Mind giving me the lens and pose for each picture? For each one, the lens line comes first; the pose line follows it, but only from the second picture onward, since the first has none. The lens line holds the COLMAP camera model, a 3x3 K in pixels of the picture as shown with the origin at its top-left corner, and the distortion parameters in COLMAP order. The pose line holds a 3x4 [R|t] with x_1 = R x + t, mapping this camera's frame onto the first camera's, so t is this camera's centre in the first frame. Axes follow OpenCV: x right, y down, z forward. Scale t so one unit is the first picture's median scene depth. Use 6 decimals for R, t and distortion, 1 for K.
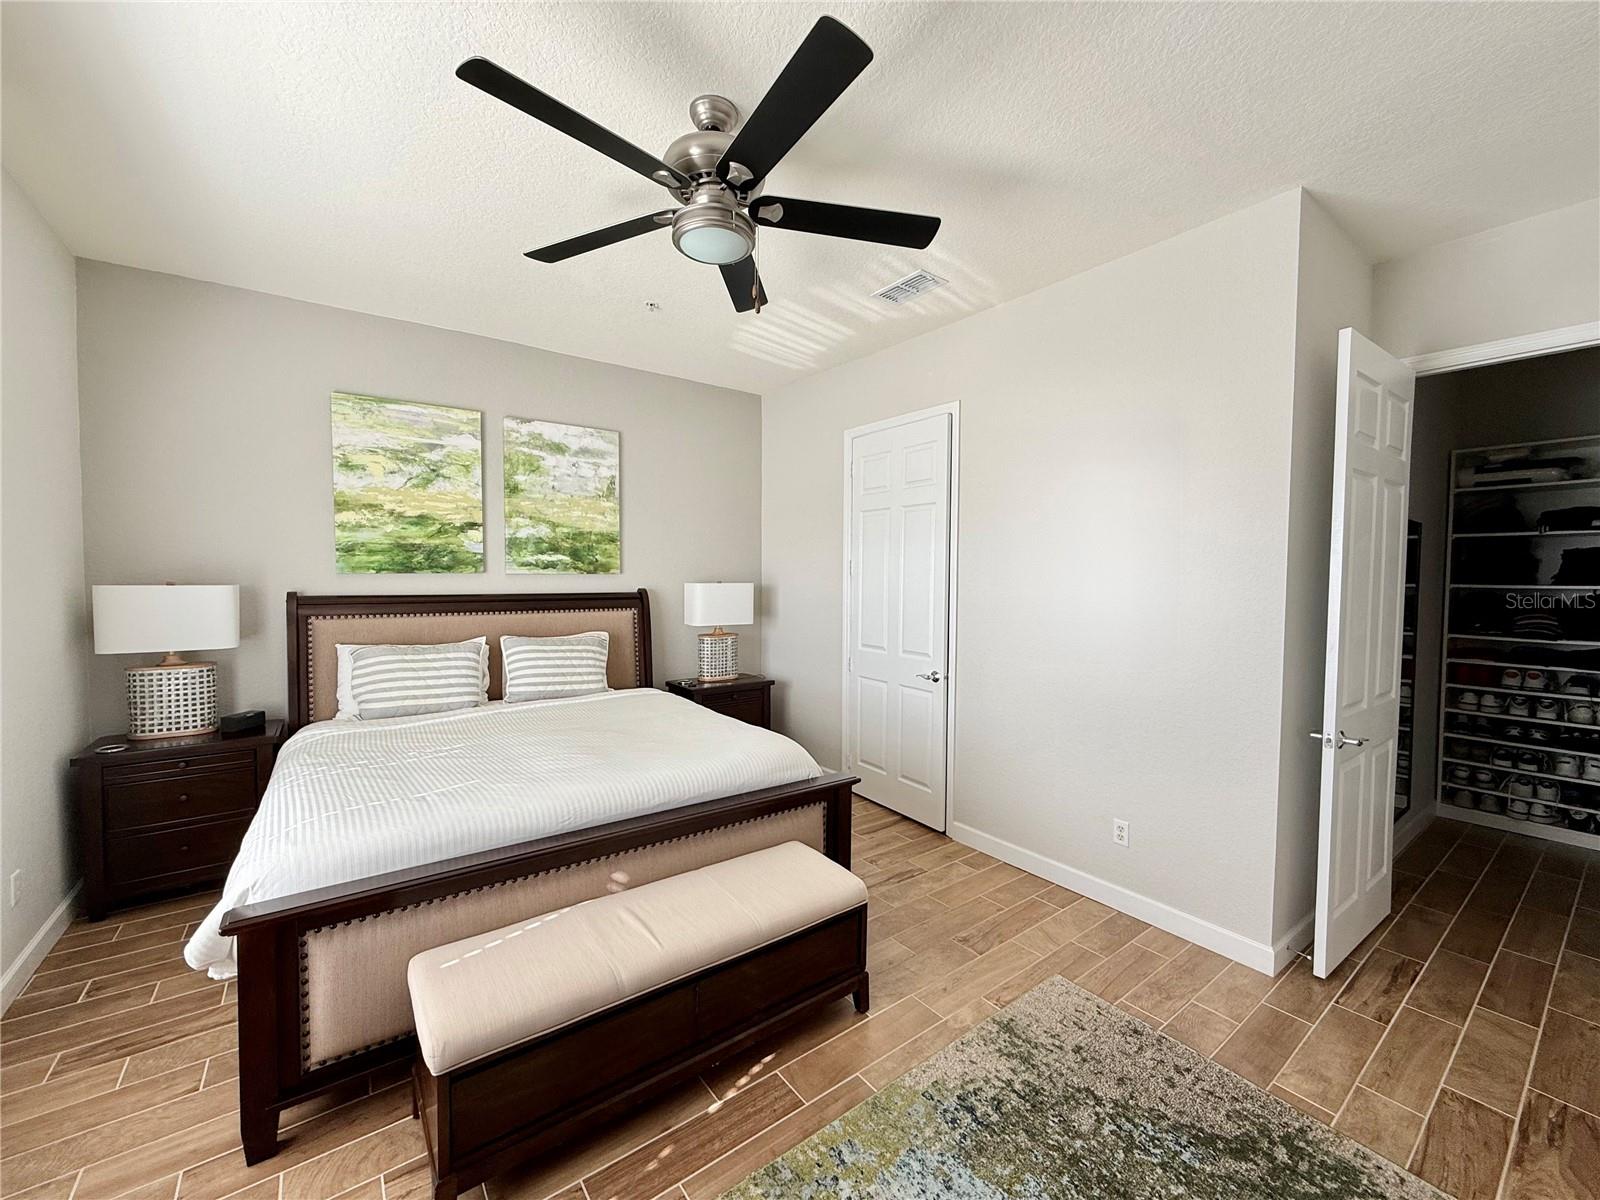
lens RADIAL K [[638.3, 0, 783.6], [0, 638.3, 600.4], [0, 0, 1]] dist [0.000279, 0.000415]
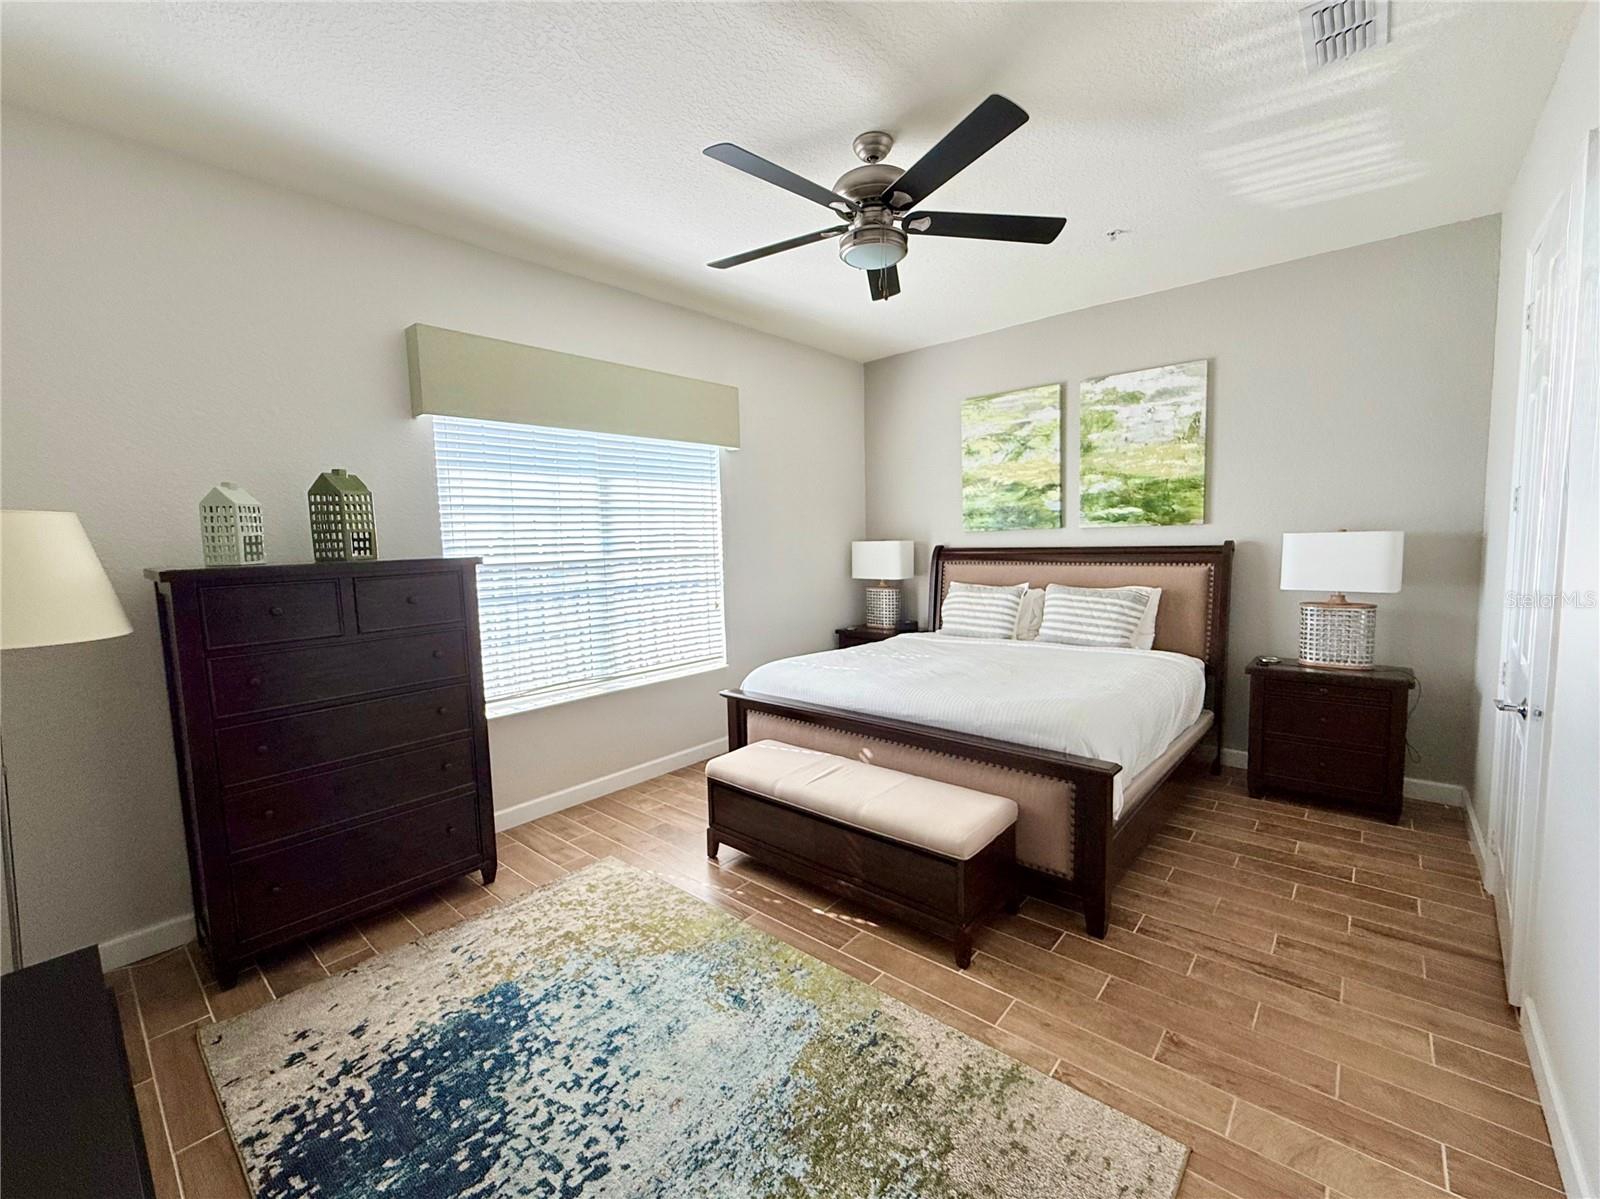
lens RADIAL K [[638.3, 0, 787.7], [0, 638.3, 597.0], [0, 0, 1]] dist [0.000279, 0.000415]
pose [[0.231920, 0.075965, -0.969764, 0.542614], [-0.014928, 0.997106, 0.074537, 0.001533], [0.972620, -0.002810, 0.232383, 0.281722]]
